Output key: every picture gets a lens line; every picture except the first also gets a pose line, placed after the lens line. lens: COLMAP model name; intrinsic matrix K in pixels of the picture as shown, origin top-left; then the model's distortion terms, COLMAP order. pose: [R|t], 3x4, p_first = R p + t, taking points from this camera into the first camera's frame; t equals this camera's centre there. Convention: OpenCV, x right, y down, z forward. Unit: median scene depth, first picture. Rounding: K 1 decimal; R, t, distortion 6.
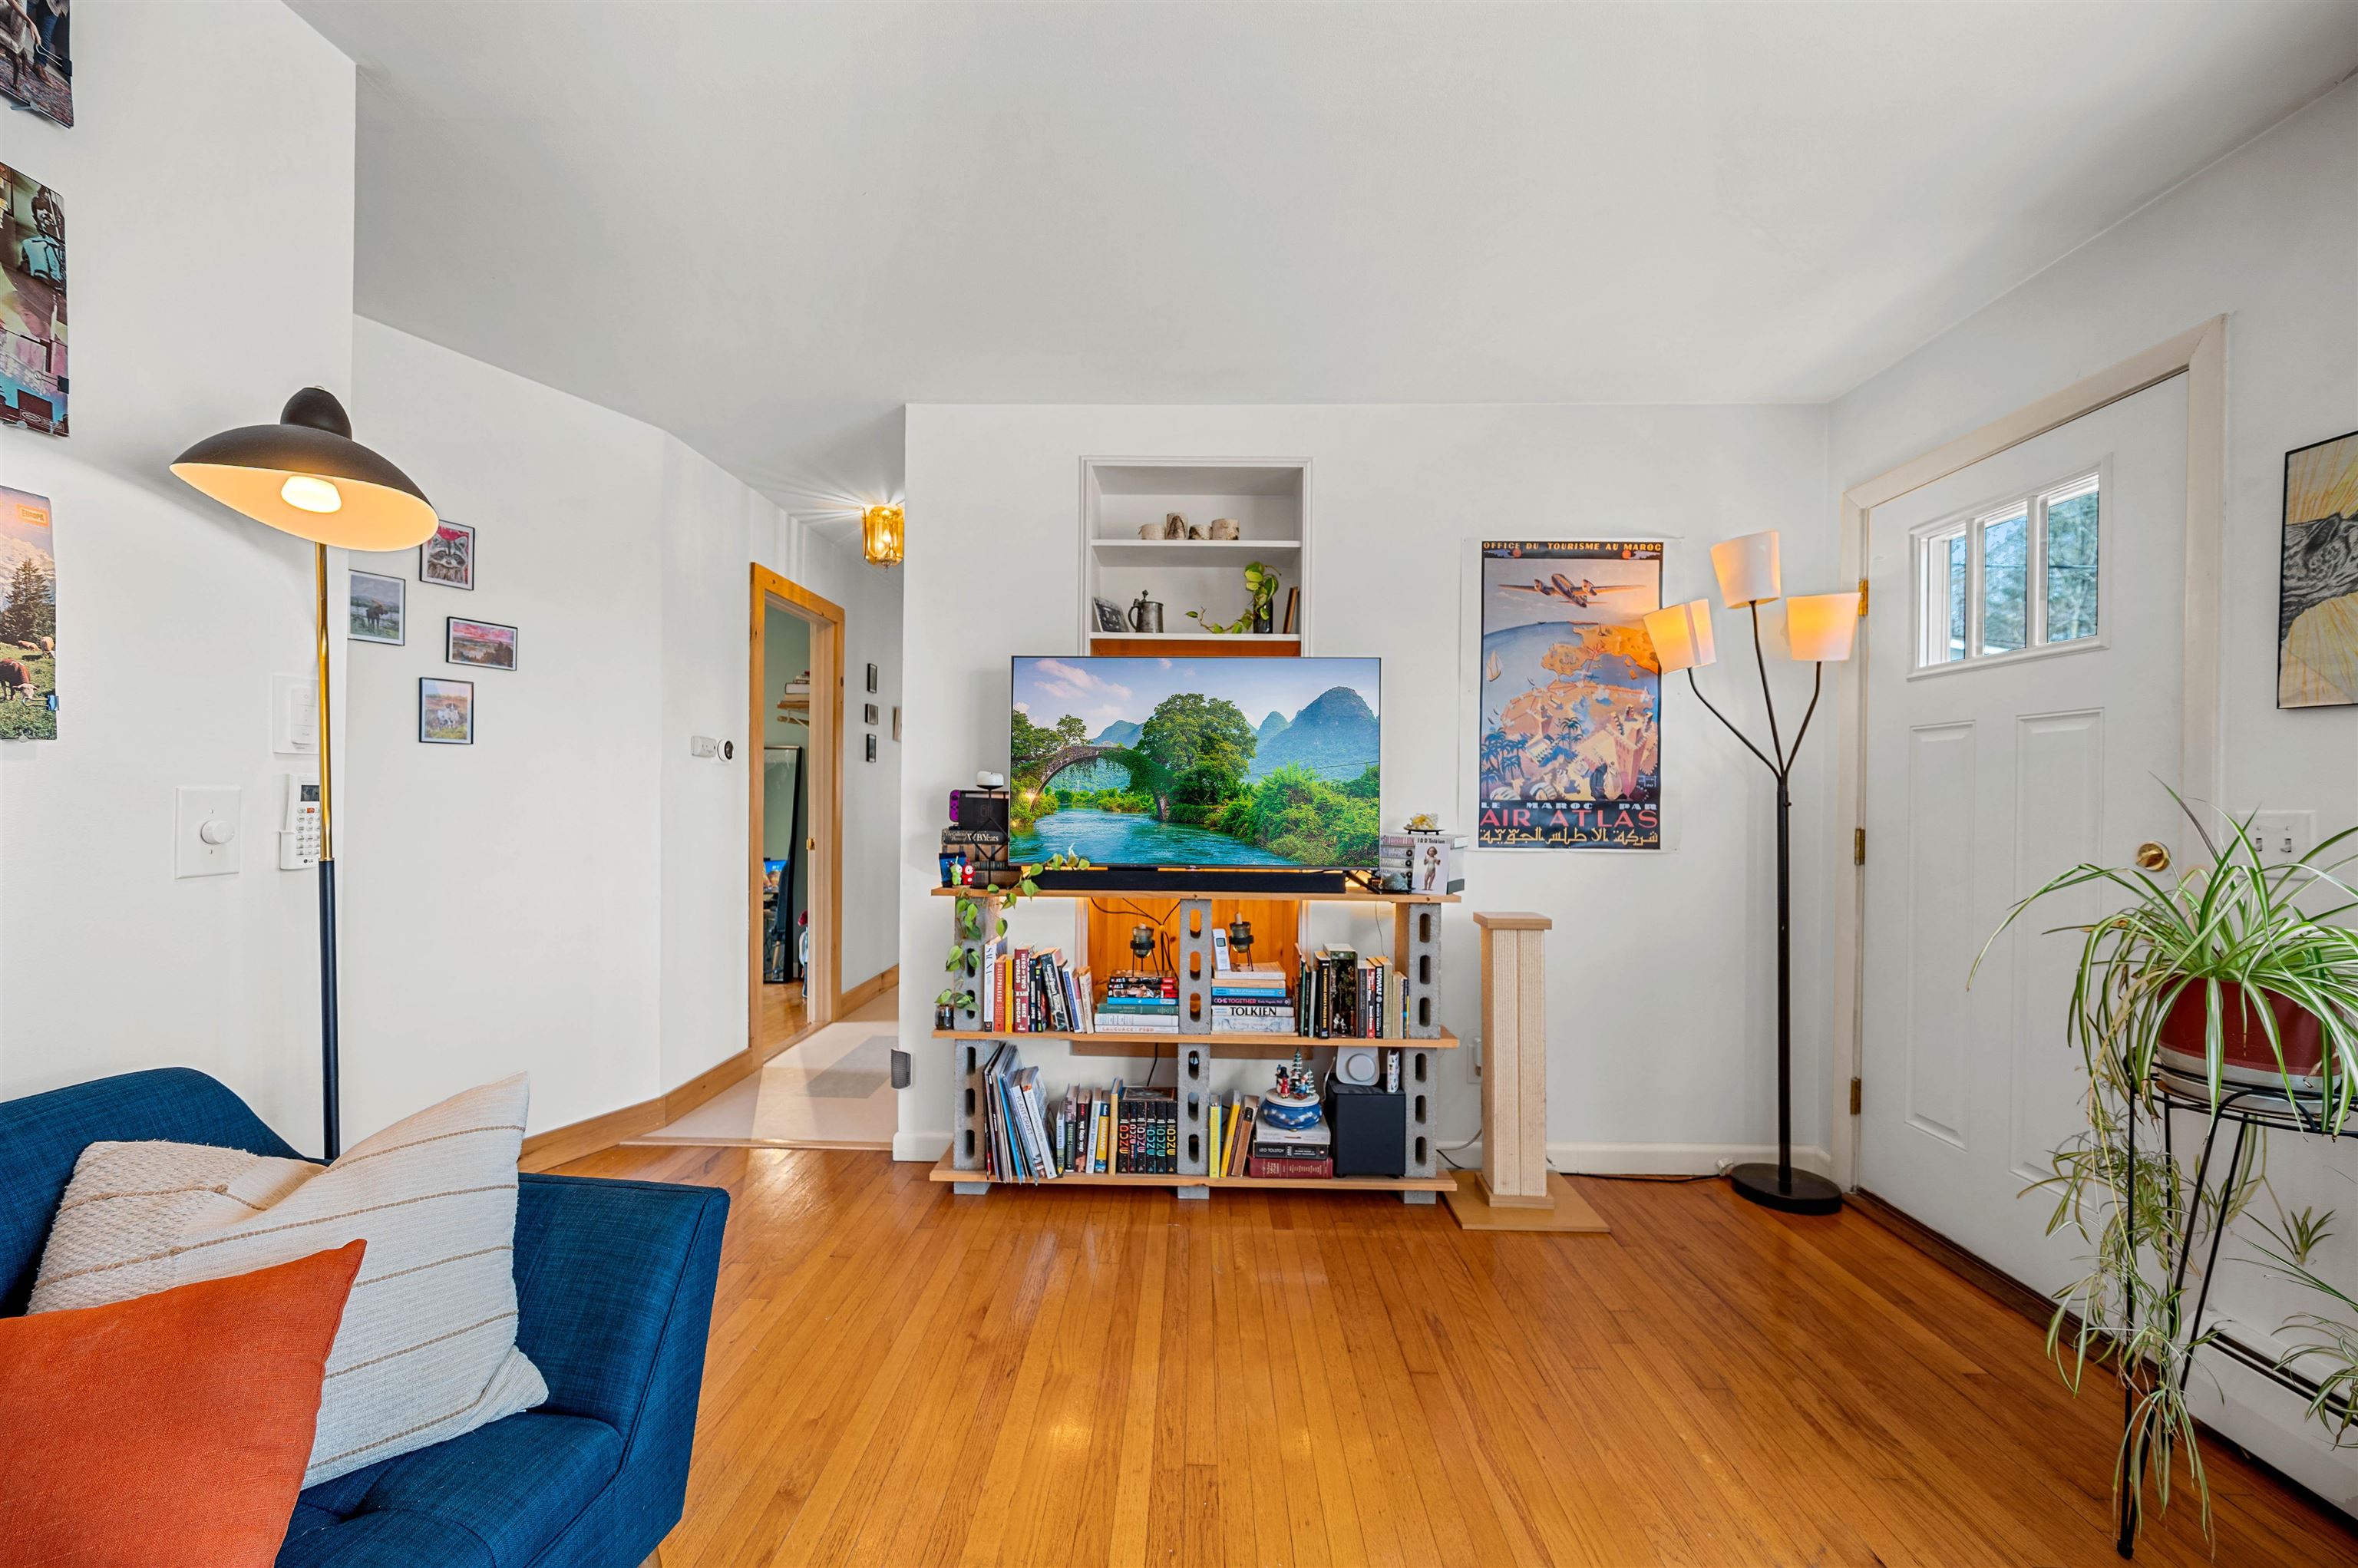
lens RADIAL K [[939.3, 0, 1170.1], [0, 939.3, 802.2], [0, 0, 1]] dist [-0.001851, 0.000685]
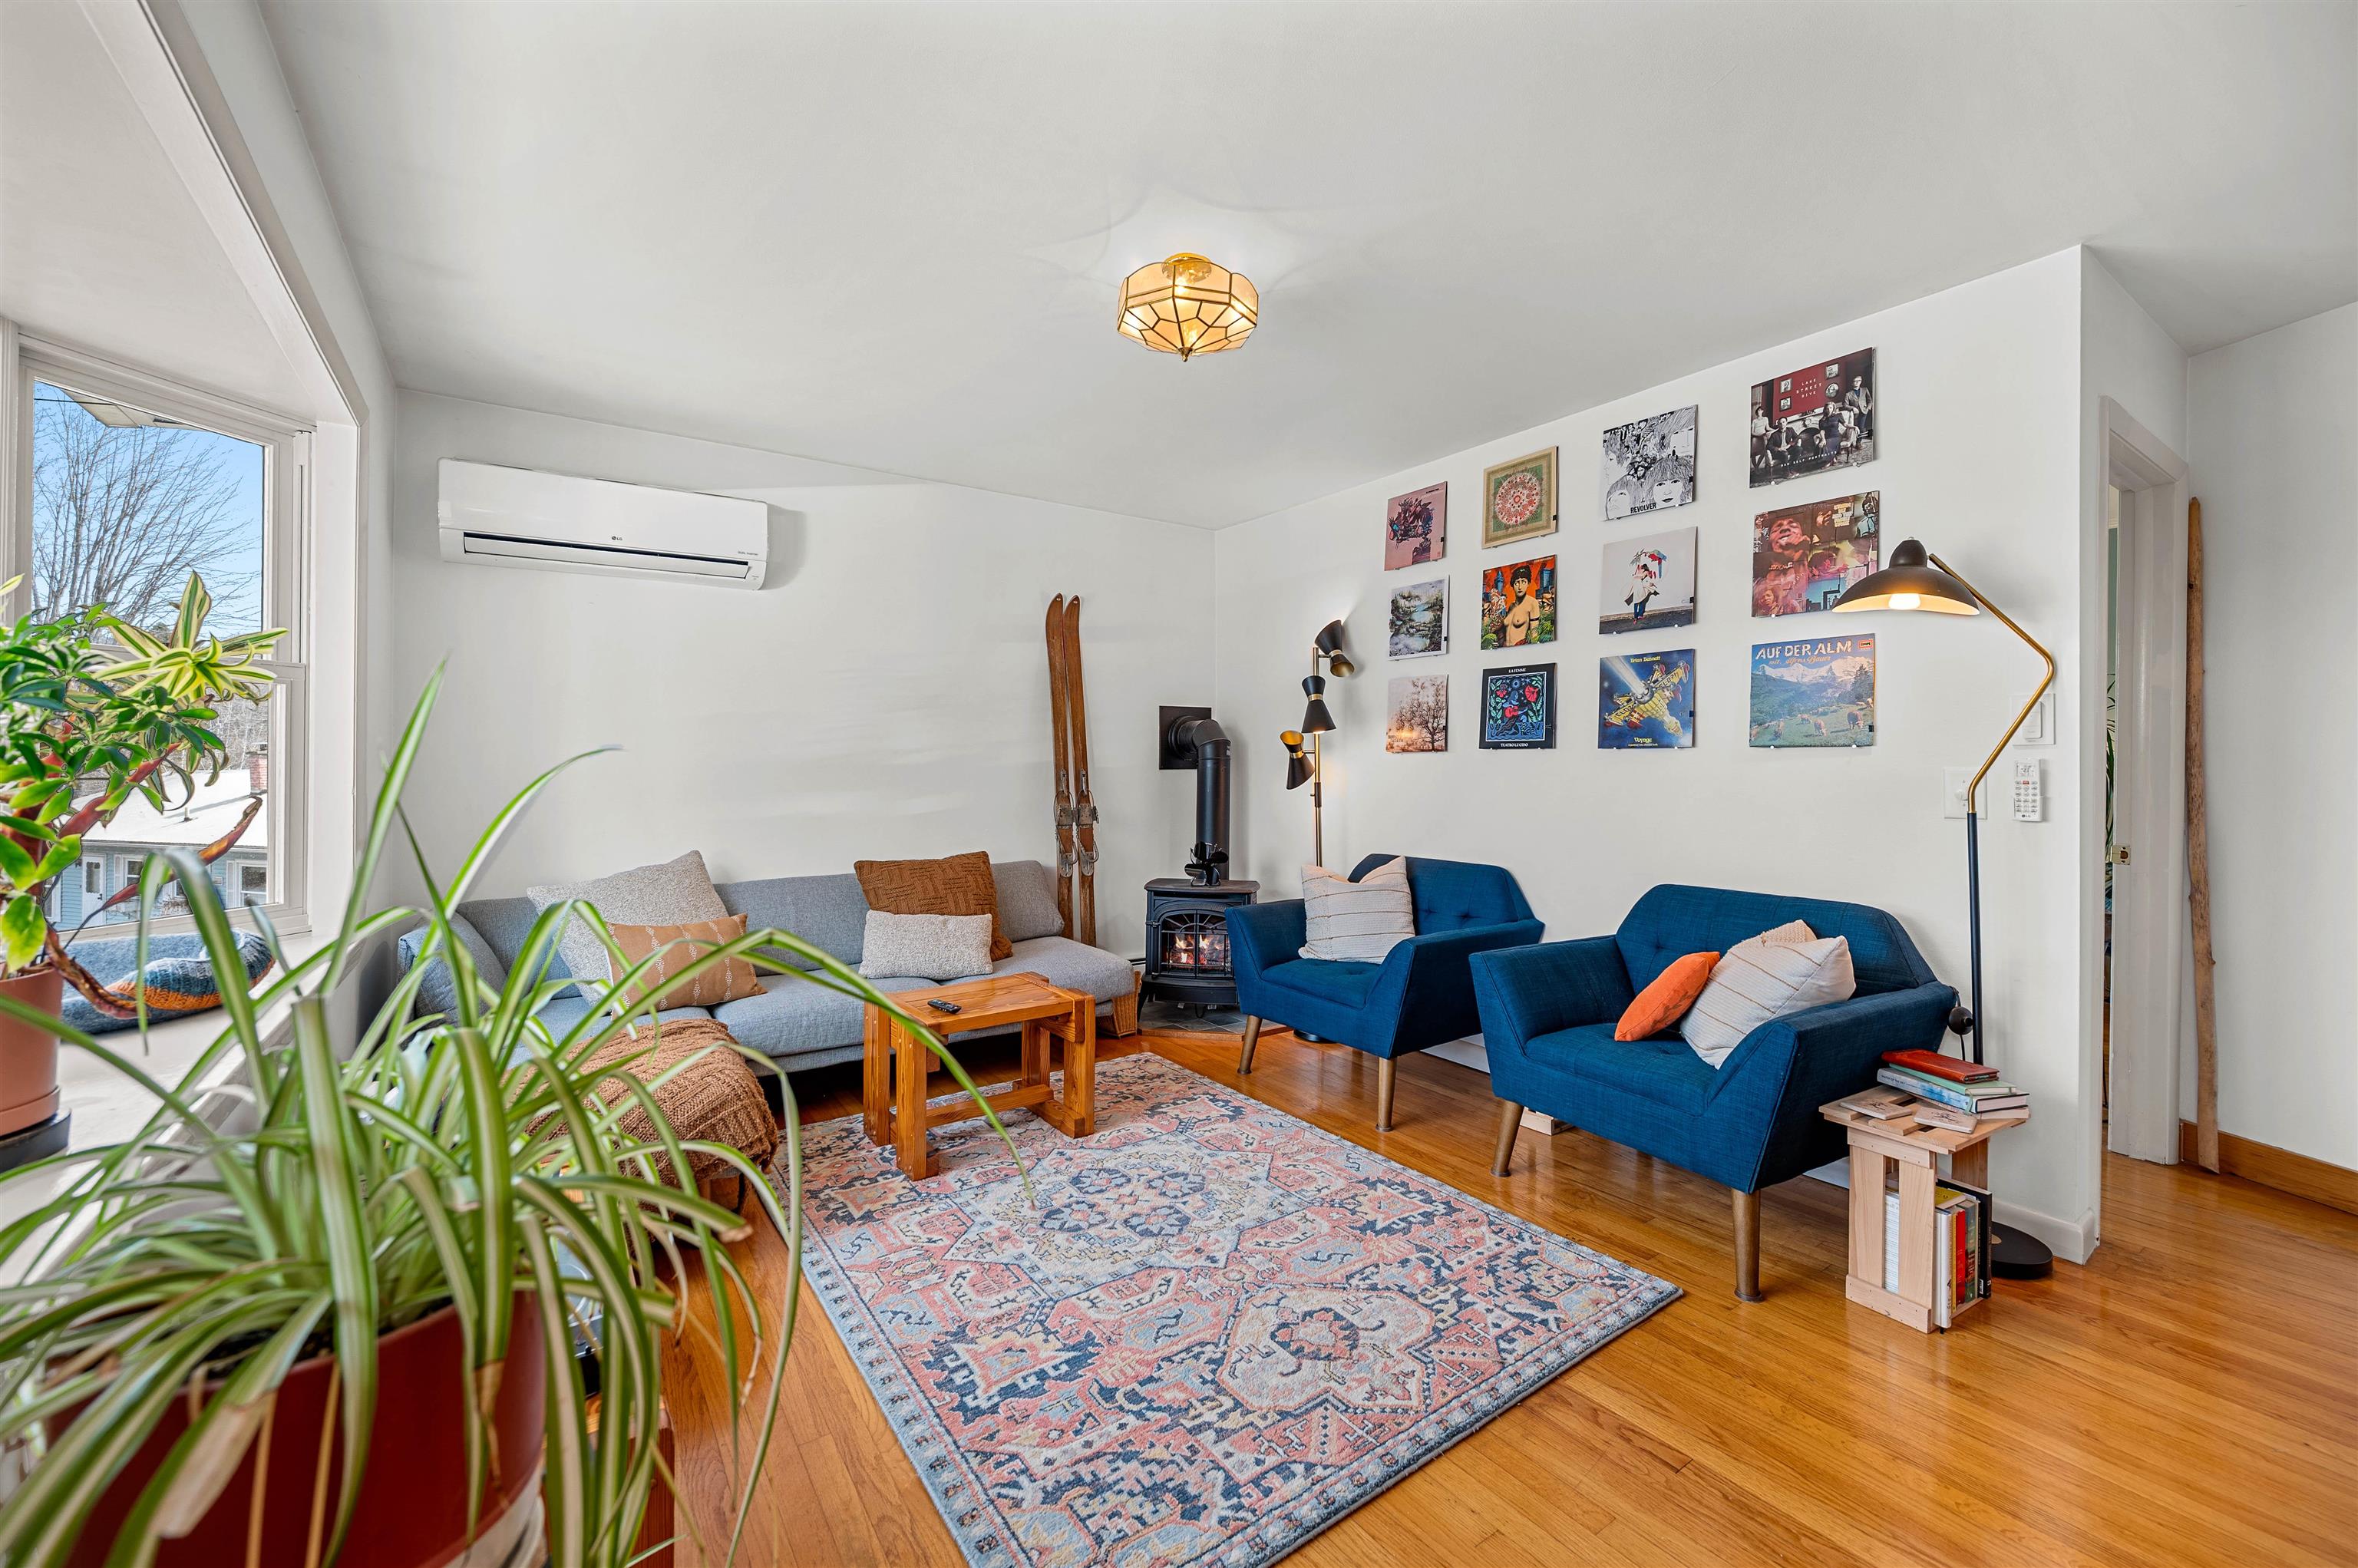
lens RADIAL K [[939.3, 0, 1185.1], [0, 939.3, 762.3], [0, 0, 1]] dist [-0.001851, 0.000685]
pose [[-0.802004, -0.012088, -0.597197, 0.974716], [-0.013768, 0.999904, -0.001750, -0.001883], [0.597160, 0.006818, -0.802093, 1.282083]]
